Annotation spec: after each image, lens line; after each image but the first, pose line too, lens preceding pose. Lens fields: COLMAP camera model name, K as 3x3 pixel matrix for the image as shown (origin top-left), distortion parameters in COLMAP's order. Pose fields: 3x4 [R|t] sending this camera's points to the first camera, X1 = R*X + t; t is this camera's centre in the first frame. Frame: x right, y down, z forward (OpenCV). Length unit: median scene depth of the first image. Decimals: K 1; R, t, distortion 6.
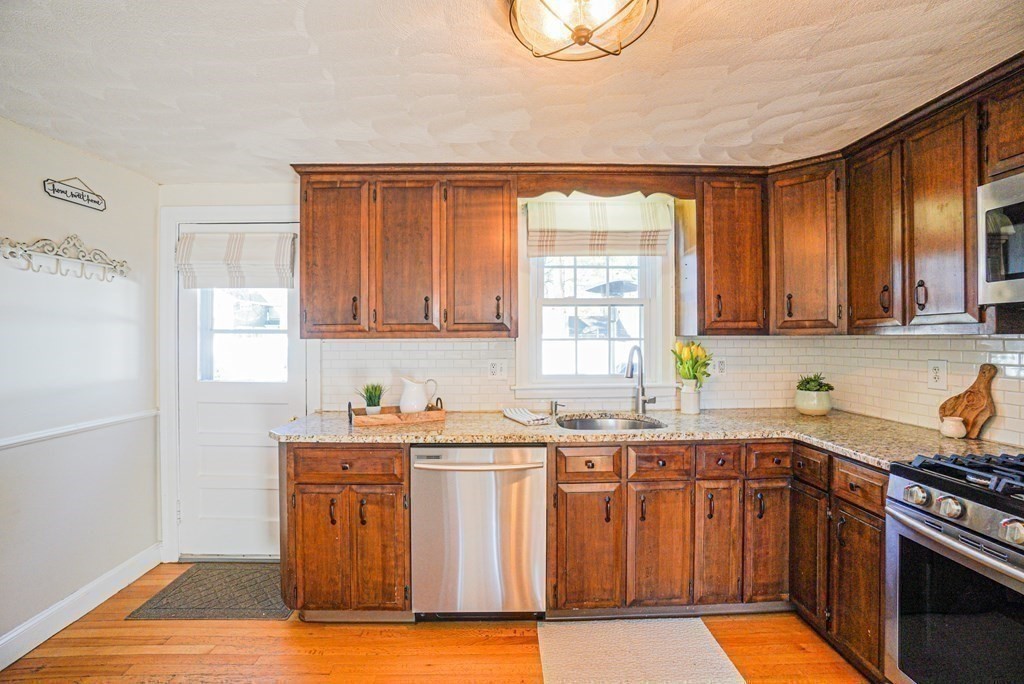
lens RADIAL K [[450.0, 0, 507.7], [0, 450.0, 336.0], [0, 0, 1]] dist [-0.034955, 0.000795]
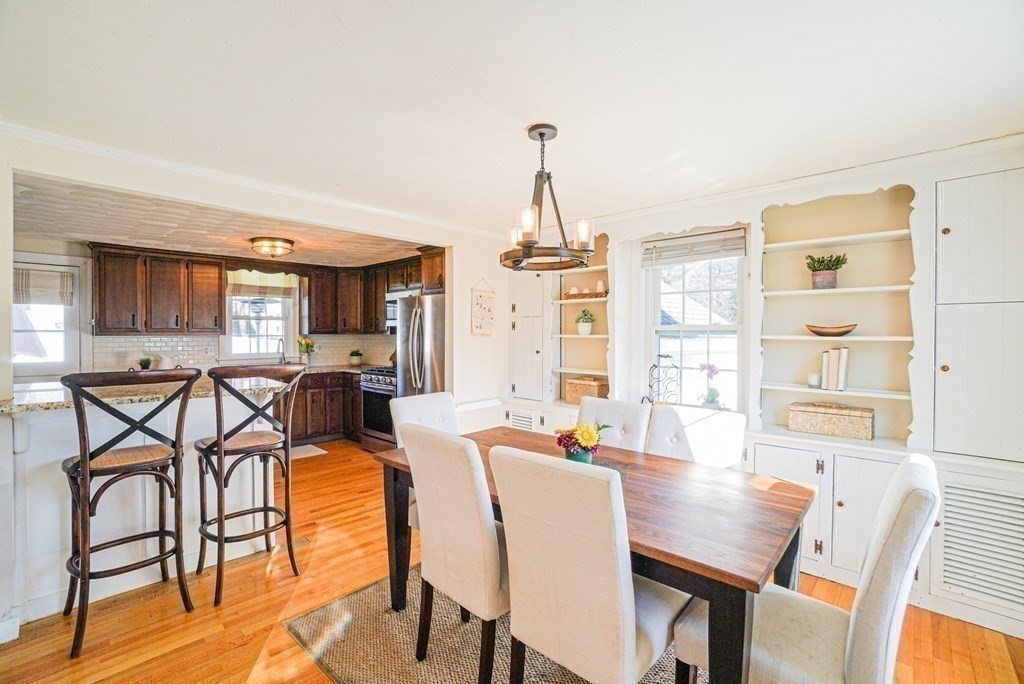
lens RADIAL K [[450.0, 0, 507.2], [0, 450.0, 337.8], [0, 0, 1]] dist [-0.034955, 0.000795]
pose [[0.702804, -0.002944, 0.711378, -0.551821], [-0.005186, 0.999944, 0.009262, -0.010387], [-0.711365, -0.010199, 0.702749, -1.498112]]
